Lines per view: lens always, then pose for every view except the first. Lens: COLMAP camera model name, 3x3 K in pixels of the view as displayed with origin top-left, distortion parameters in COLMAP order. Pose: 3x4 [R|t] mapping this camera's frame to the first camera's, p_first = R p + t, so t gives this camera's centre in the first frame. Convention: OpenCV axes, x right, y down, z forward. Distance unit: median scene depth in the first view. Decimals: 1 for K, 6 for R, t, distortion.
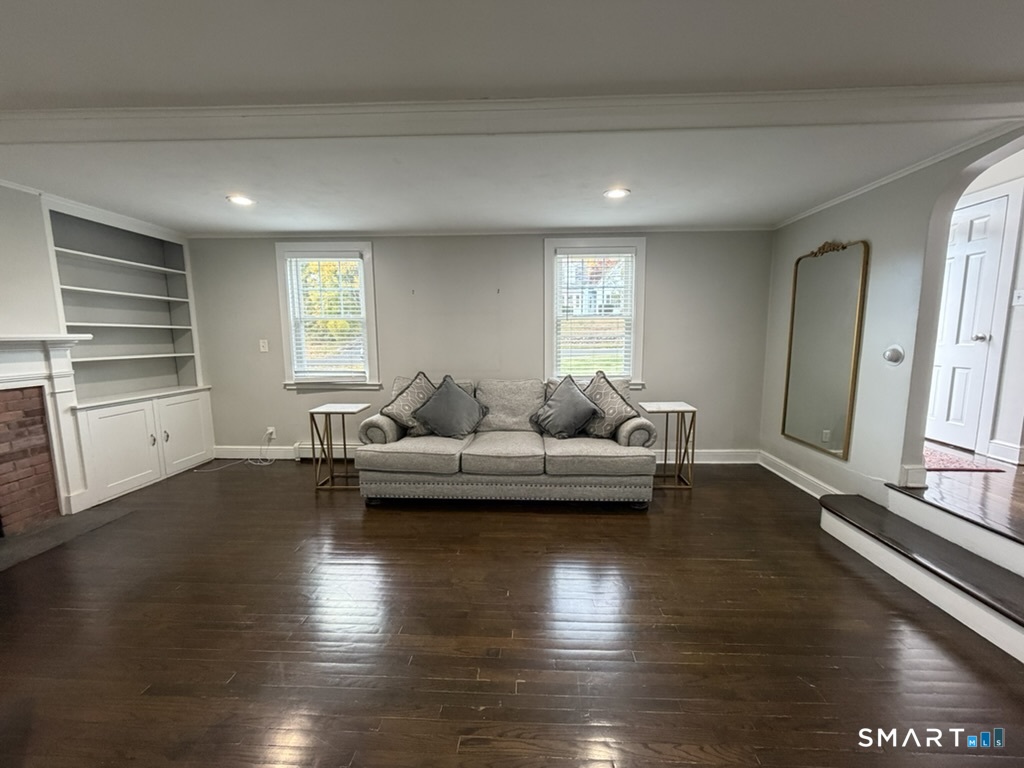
lens RADIAL K [[414.5, 0, 516.1], [0, 414.5, 382.9], [0, 0, 1]] dist [0.001375, 0.000572]
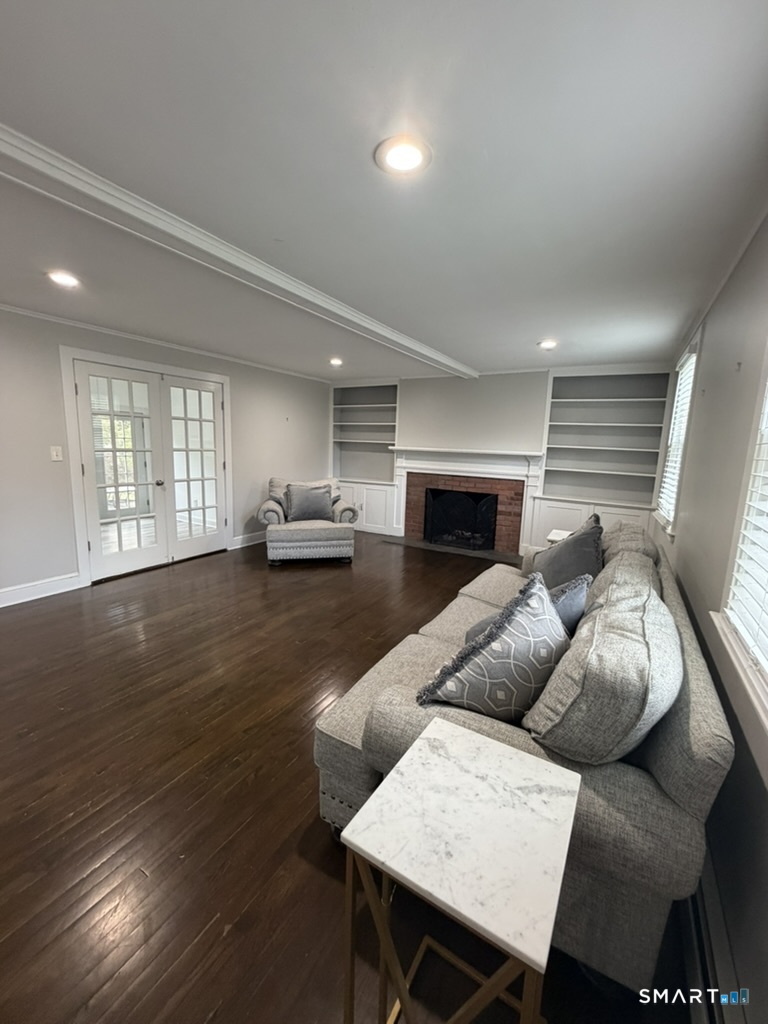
lens RADIAL K [[414.5, 0, 384.0], [0, 414.5, 513.3], [0, 0, 1]] dist [0.001375, 0.000572]
pose [[-0.476515, 0.133340, -0.868996, 0.613949], [-0.139541, 0.964431, 0.224501, -0.147348], [0.868022, 0.228239, -0.440959, 1.099845]]
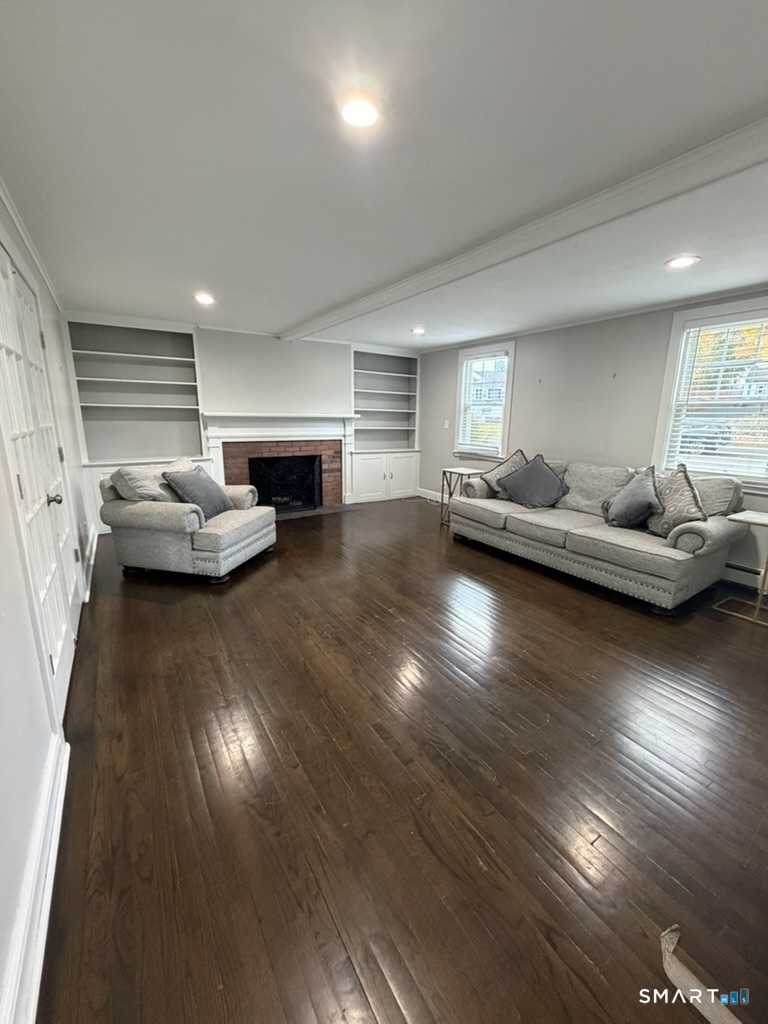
lens RADIAL K [[414.5, 0, 378.0], [0, 414.5, 508.1], [0, 0, 1]] dist [0.001375, 0.000572]
pose [[0.567124, 0.192723, -0.800767, 0.583301], [-0.115755, 0.981239, 0.154176, 0.002000], [0.815458, 0.005256, 0.578793, -0.041639]]
